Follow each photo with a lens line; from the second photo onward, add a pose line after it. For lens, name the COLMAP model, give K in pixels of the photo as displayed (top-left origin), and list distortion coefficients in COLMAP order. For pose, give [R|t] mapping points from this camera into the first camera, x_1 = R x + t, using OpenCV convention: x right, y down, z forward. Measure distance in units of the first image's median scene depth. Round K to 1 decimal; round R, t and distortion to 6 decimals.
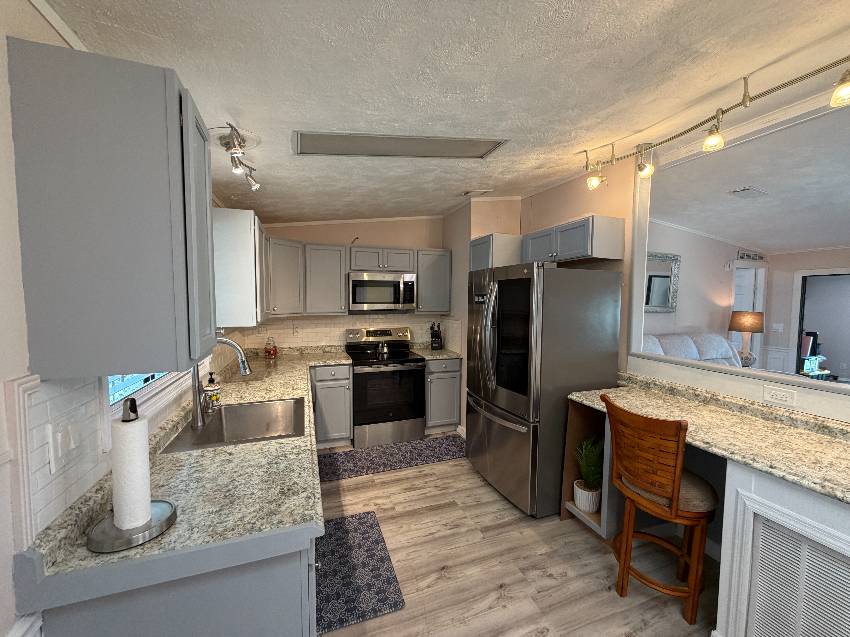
lens RADIAL K [[338.2, 0, 422.0], [0, 338.2, 319.8], [0, 0, 1]] dist [-0.000003, 0.000031]
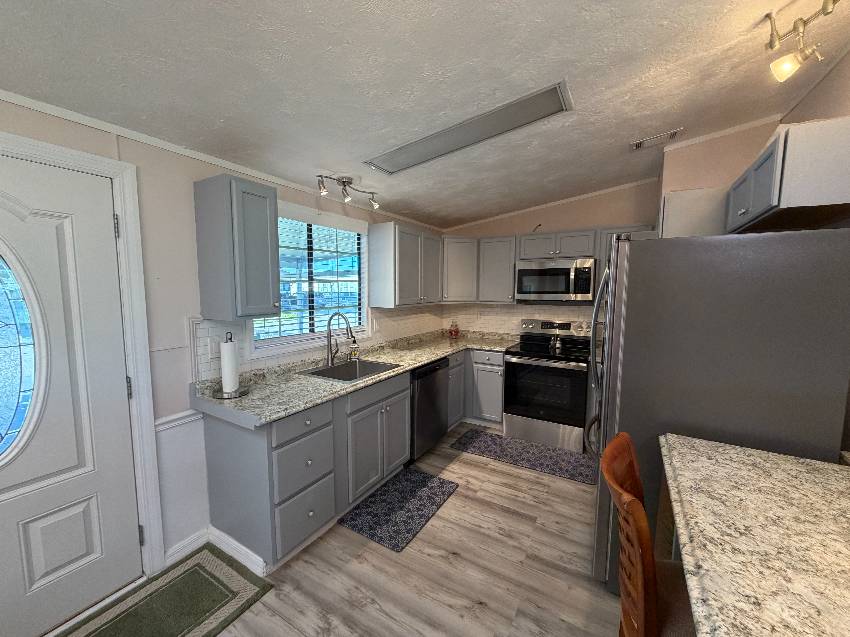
lens RADIAL K [[338.2, 0, 422.0], [0, 338.2, 319.8], [0, 0, 1]] dist [-0.000003, 0.000031]
pose [[0.633428, 0.069372, -0.770686, 0.593432], [-0.050620, 0.997555, 0.048189, -0.004845], [0.772144, 0.008488, 0.635391, 0.223793]]
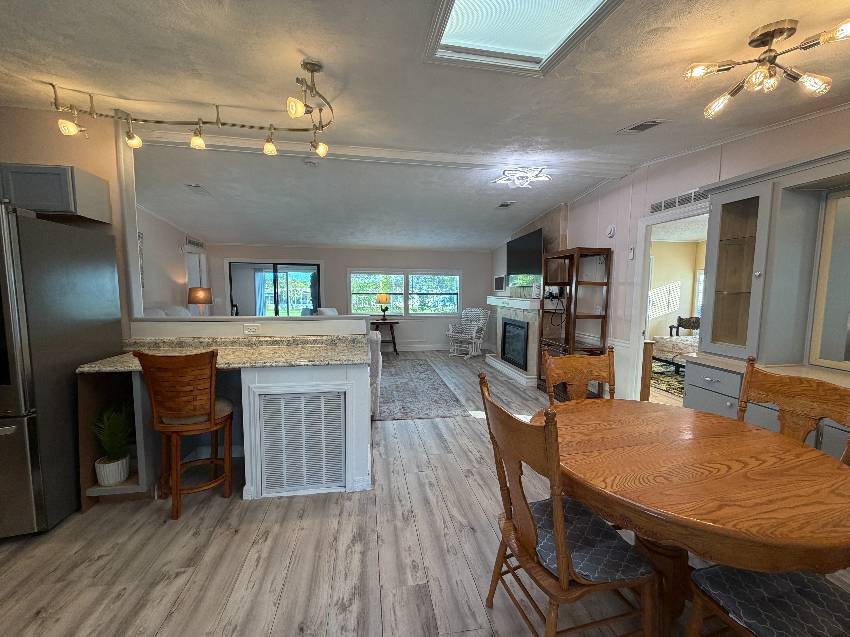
lens RADIAL K [[338.2, 0, 422.0], [0, 338.2, 319.8], [0, 0, 1]] dist [-0.000003, 0.000031]
pose [[0.175678, -0.092359, 0.980106, -0.241000], [0.055860, 0.994921, 0.083743, 0.068360], [-0.982861, 0.040037, 0.179945, -0.038951]]
